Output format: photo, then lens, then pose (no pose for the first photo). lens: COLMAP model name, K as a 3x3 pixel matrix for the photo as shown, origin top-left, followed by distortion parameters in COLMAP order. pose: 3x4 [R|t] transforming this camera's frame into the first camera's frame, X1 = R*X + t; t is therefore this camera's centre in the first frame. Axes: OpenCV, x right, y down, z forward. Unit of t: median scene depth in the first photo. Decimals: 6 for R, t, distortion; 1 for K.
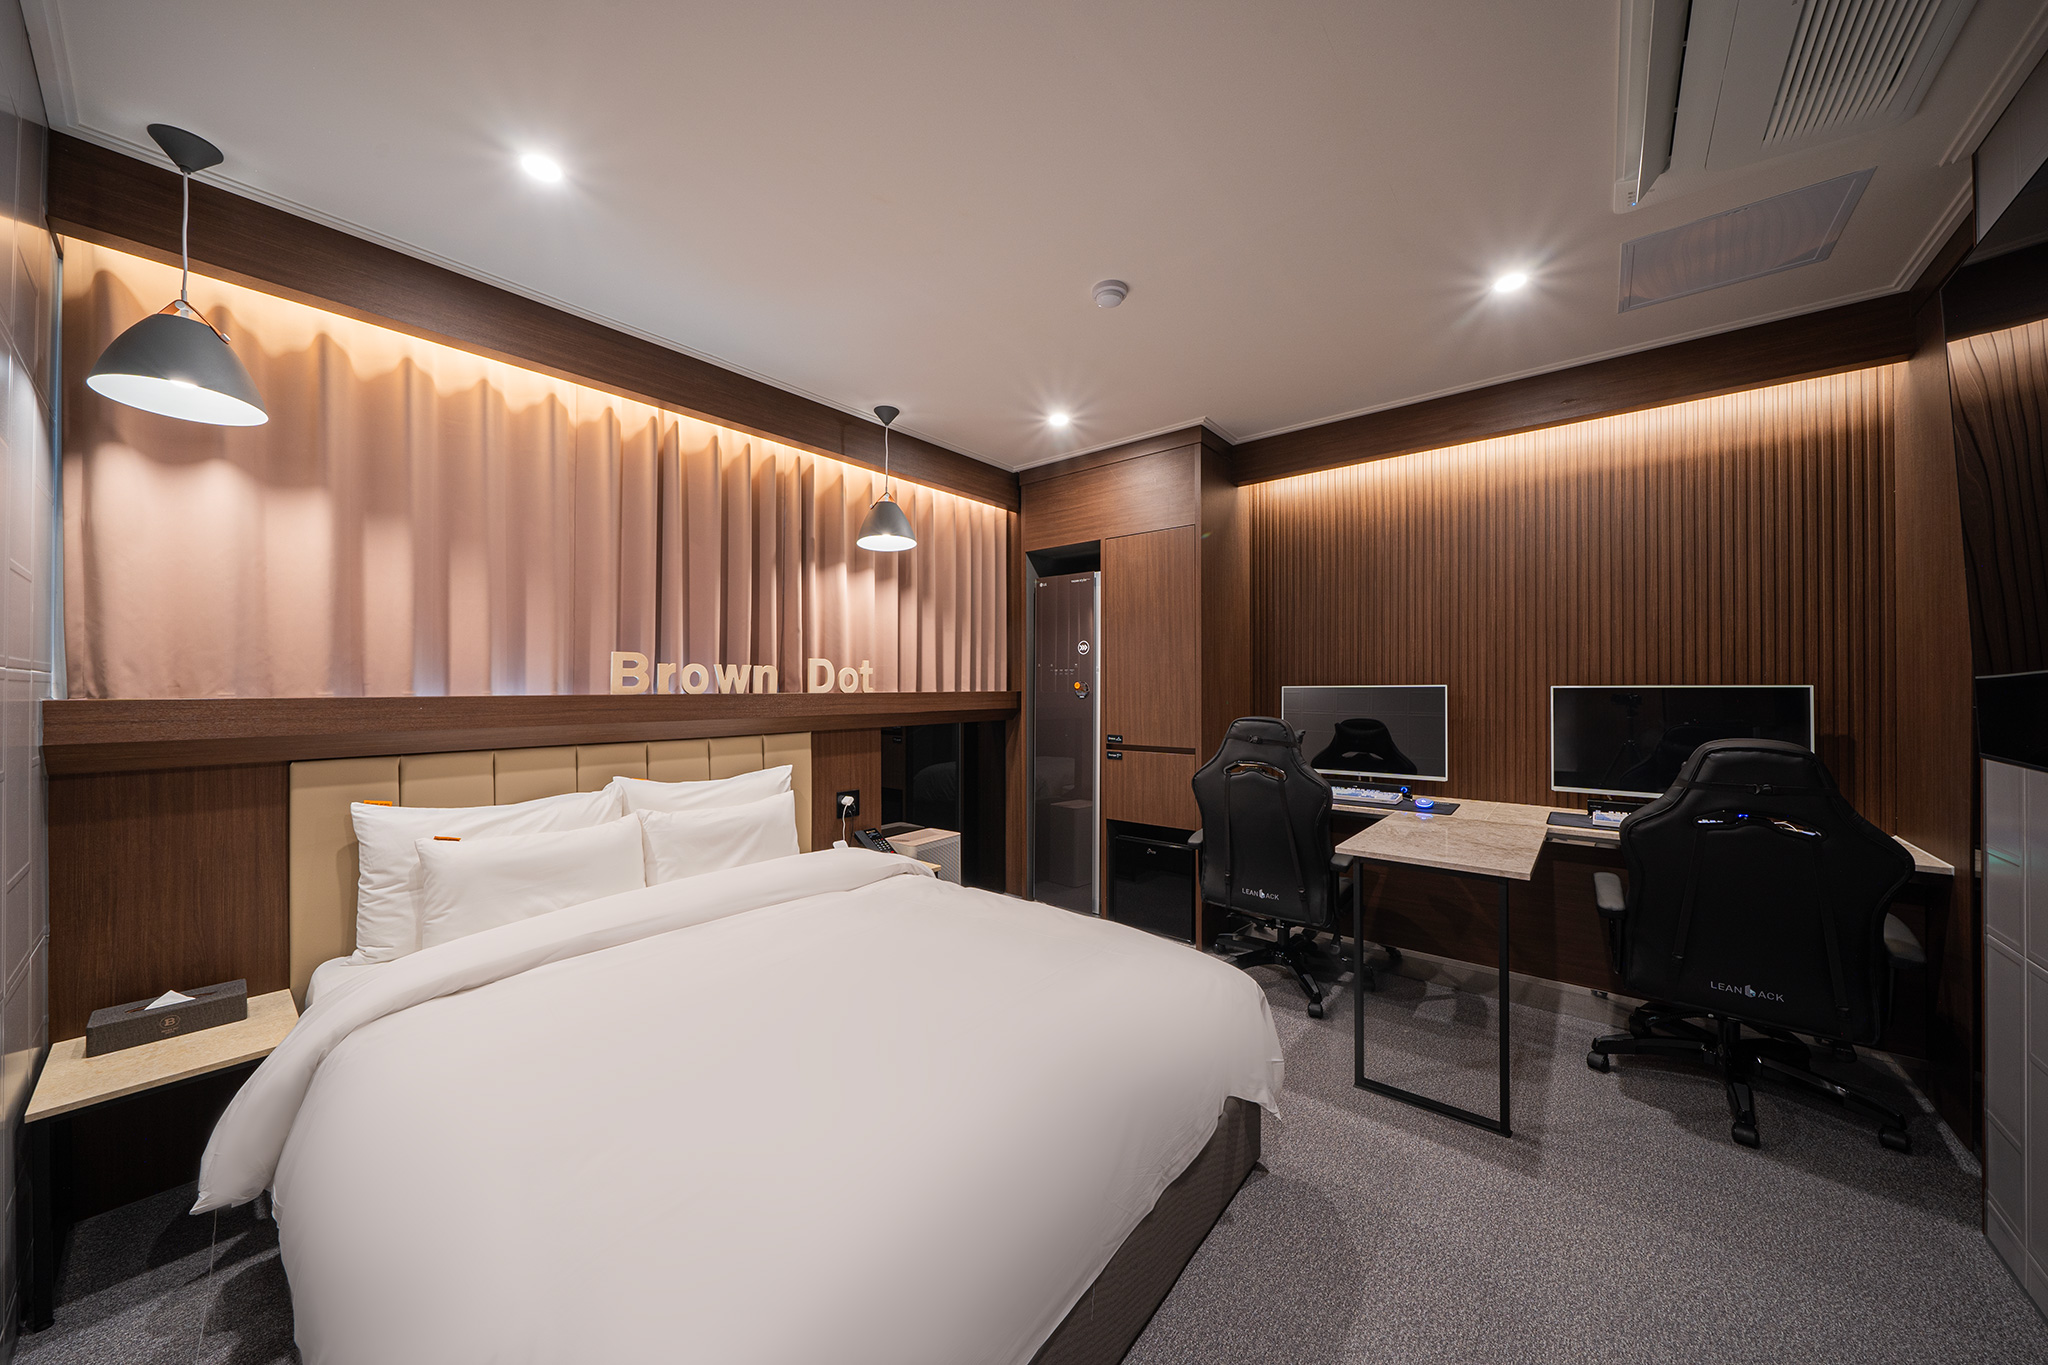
lens RADIAL K [[698.3, 0, 1025.4], [0, 698.3, 696.5], [0, 0, 1]] dist [0.001017, 0.000920]
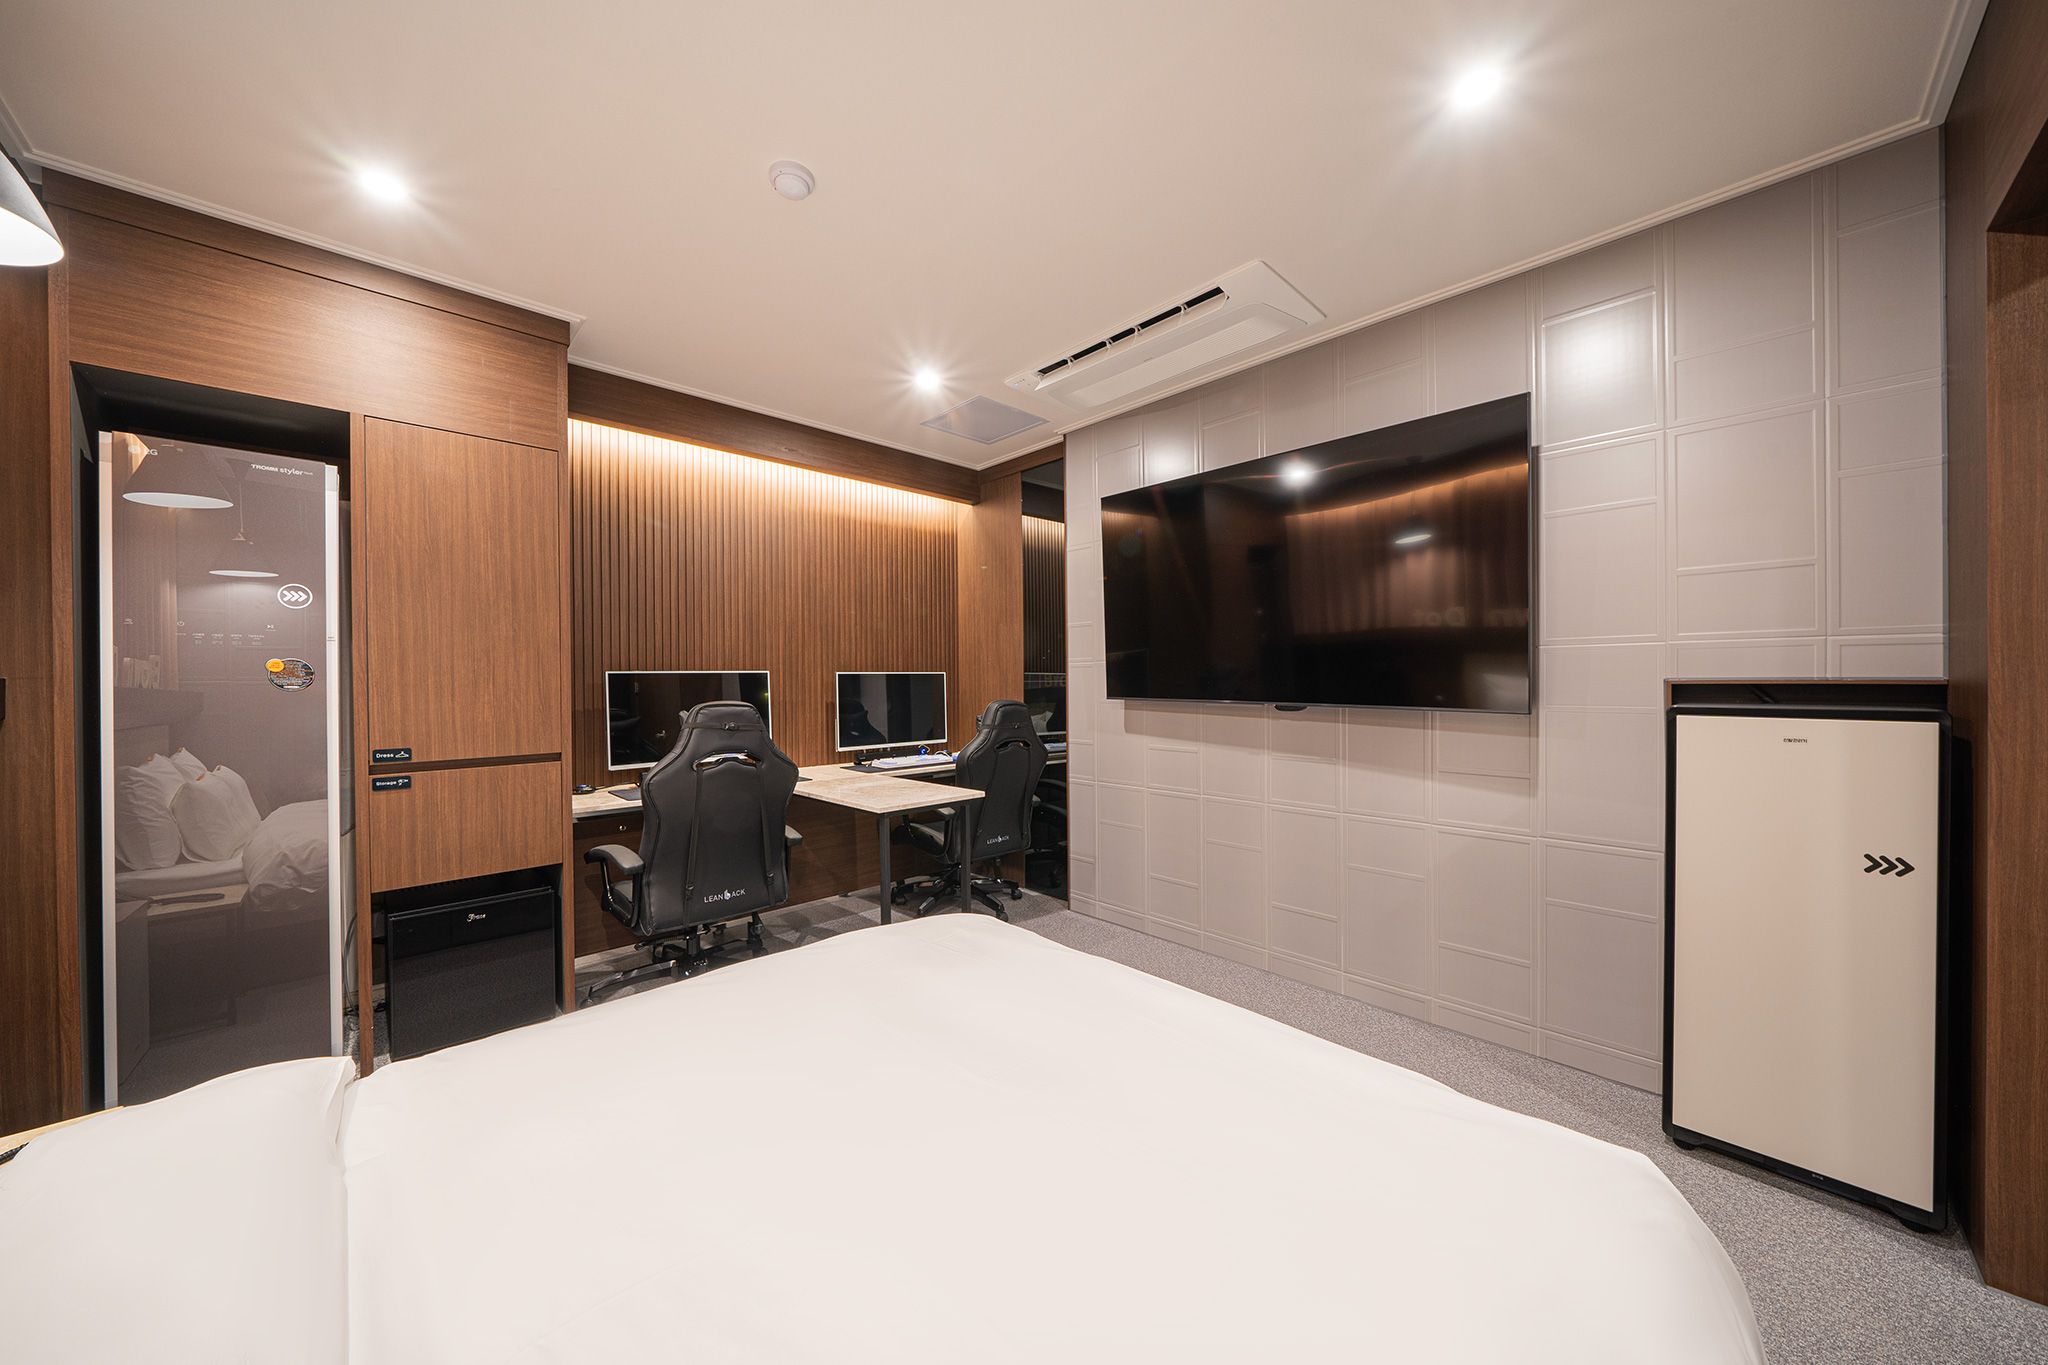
lens RADIAL K [[698.3, 0, 1063.7], [0, 698.3, 678.4], [0, 0, 1]] dist [0.001017, 0.000920]
pose [[0.074808, -0.001690, 0.997197, -0.435674], [0.007507, 0.999971, 0.001132, -0.001909], [-0.997170, 0.007402, 0.074818, 0.384462]]
